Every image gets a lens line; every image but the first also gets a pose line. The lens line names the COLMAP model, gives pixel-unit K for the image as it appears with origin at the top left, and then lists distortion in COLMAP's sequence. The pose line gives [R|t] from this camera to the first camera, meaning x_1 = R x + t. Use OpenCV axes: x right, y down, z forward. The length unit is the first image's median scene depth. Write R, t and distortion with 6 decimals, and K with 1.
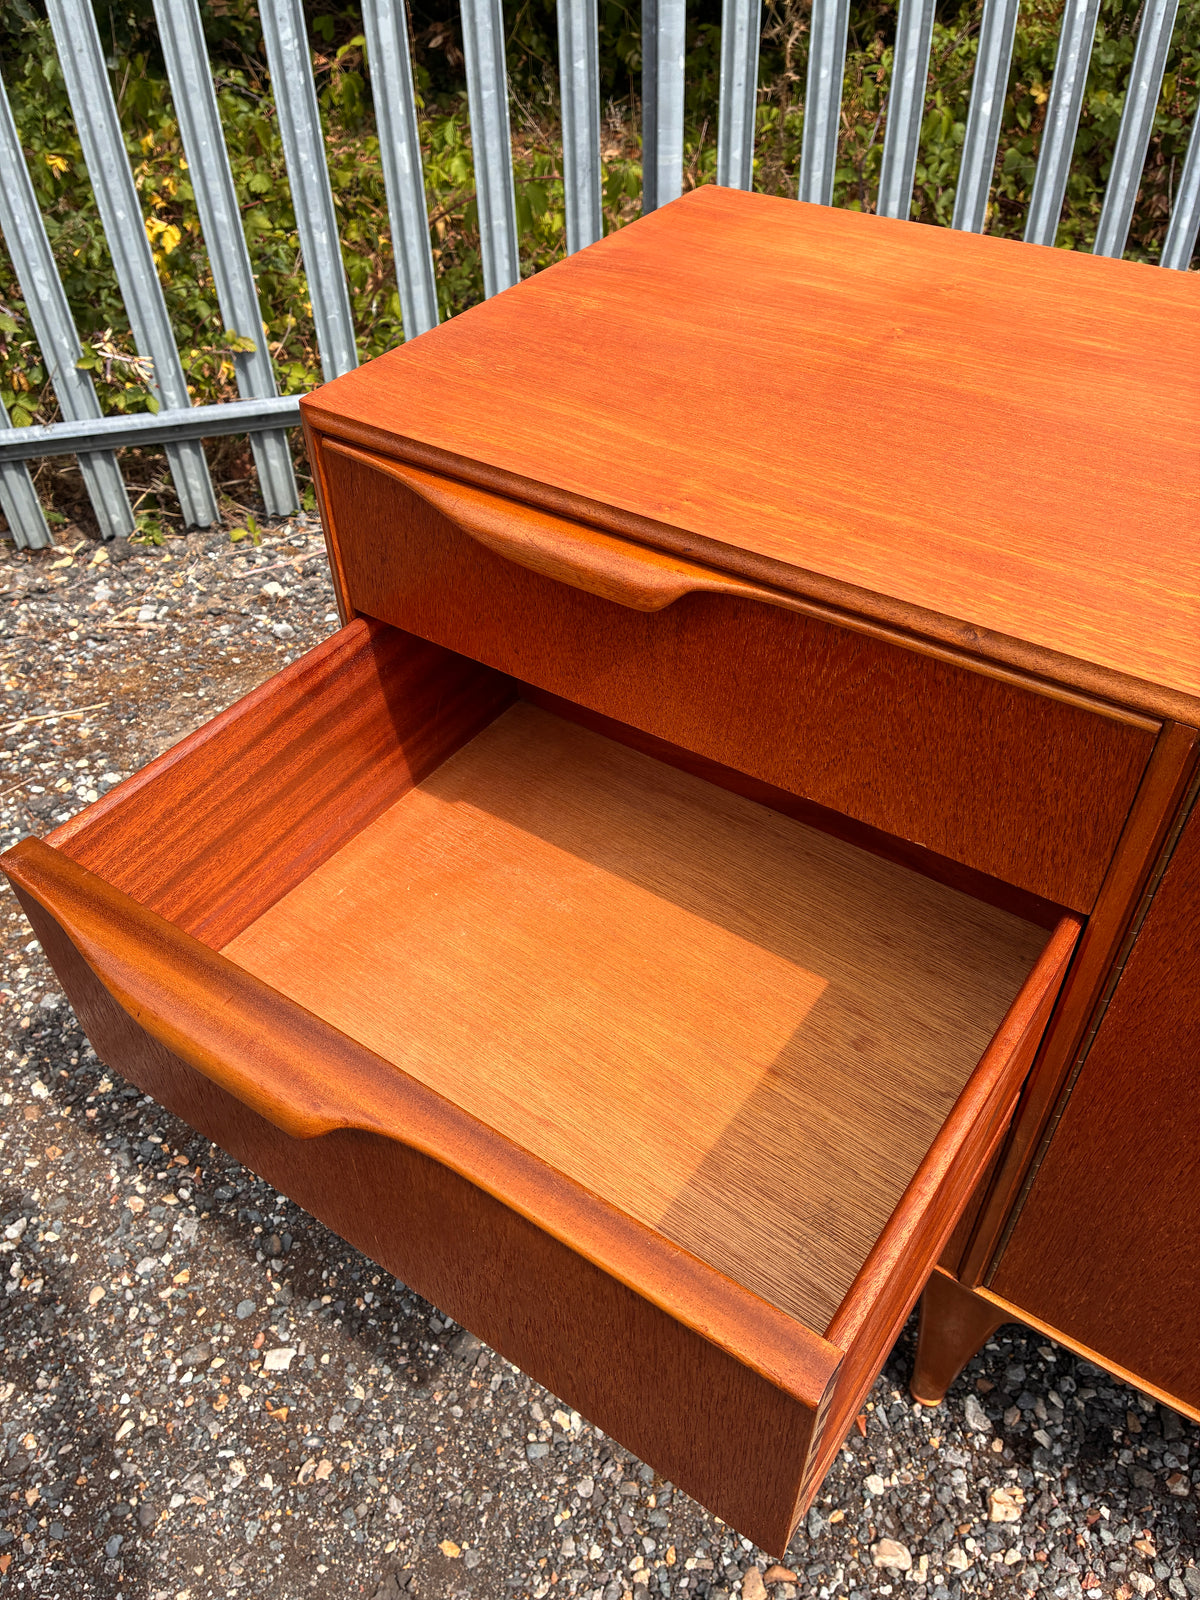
lens RADIAL K [[1225.5, 0, 624.1], [0, 1225.5, 793.1], [0, 0, 1]] dist [0.046822, -0.061208]
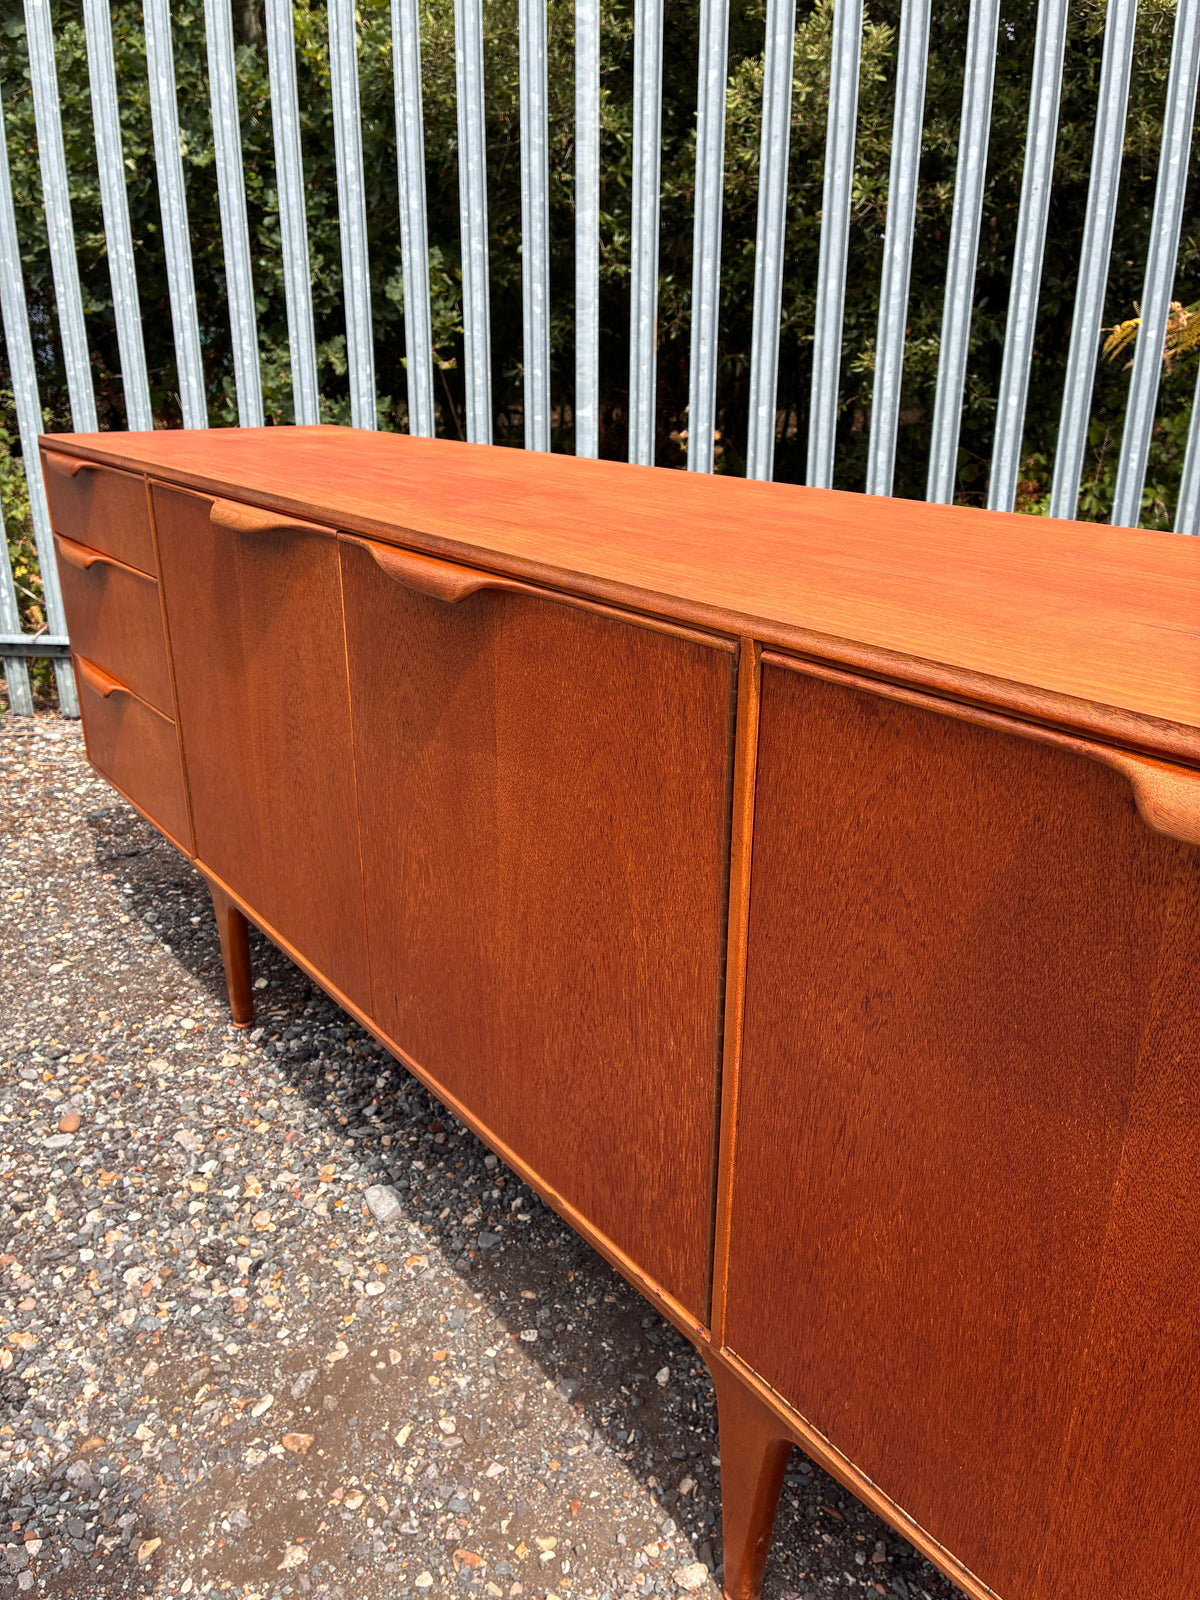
lens RADIAL K [[1225.5, 0, 595.7], [0, 1225.5, 799.0], [0, 0, 1]] dist [0.046822, -0.061208]
pose [[0.942354, 0.125300, -0.310272, 1.607063], [-0.233049, 0.911146, -0.339855, 0.905187], [0.240119, 0.392573, 0.887823, -0.660580]]
